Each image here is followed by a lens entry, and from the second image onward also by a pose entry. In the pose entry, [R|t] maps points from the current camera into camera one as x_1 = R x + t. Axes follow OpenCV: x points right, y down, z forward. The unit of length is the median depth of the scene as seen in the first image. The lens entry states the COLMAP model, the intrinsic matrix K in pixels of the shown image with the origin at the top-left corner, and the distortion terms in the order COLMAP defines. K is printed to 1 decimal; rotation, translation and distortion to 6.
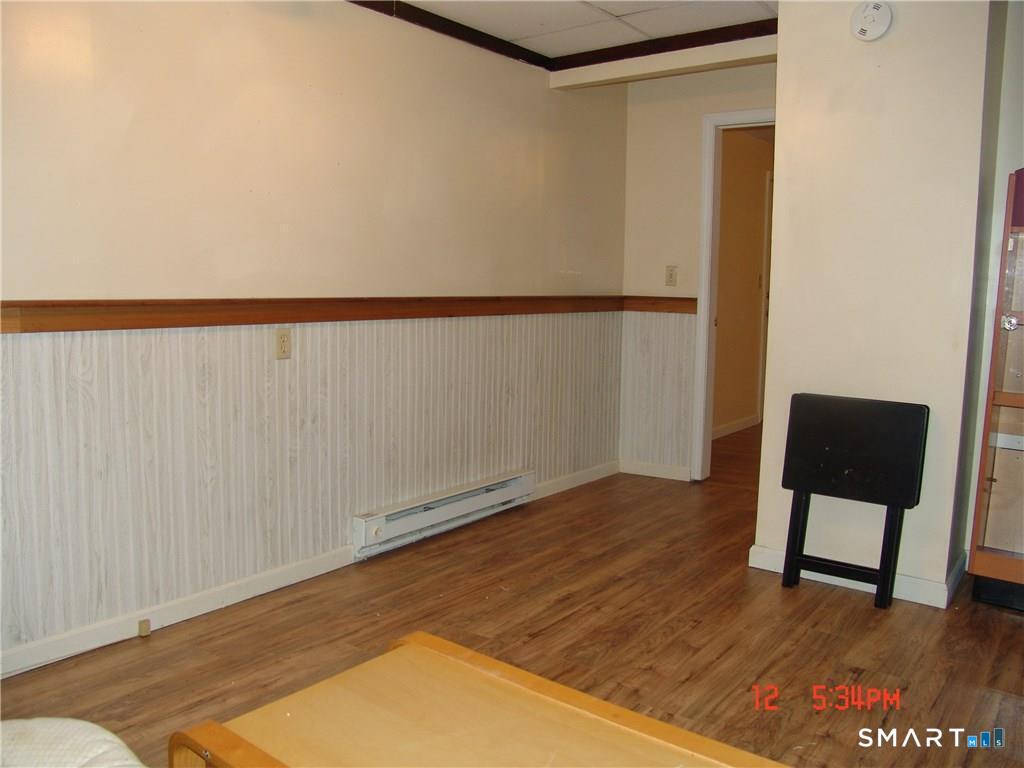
lens RADIAL K [[857.9, 0, 512.8], [0, 857.9, 385.9], [0, 0, 1]] dist [-0.103776, 0.018079]
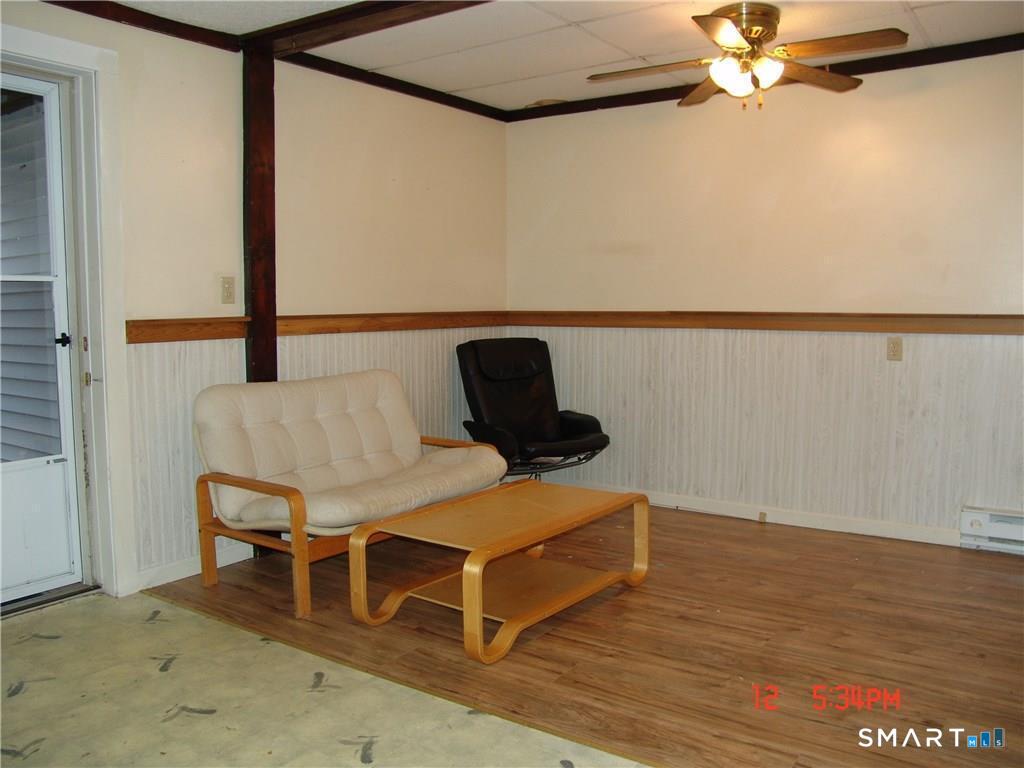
lens RADIAL K [[857.9, 0, 514.4], [0, 857.9, 382.0], [0, 0, 1]] dist [-0.103776, 0.018079]
pose [[0.016185, 0.071746, -0.997292, 1.123202], [-0.115284, 0.990904, 0.069416, -0.023998], [0.993201, 0.113848, 0.024309, 0.447935]]
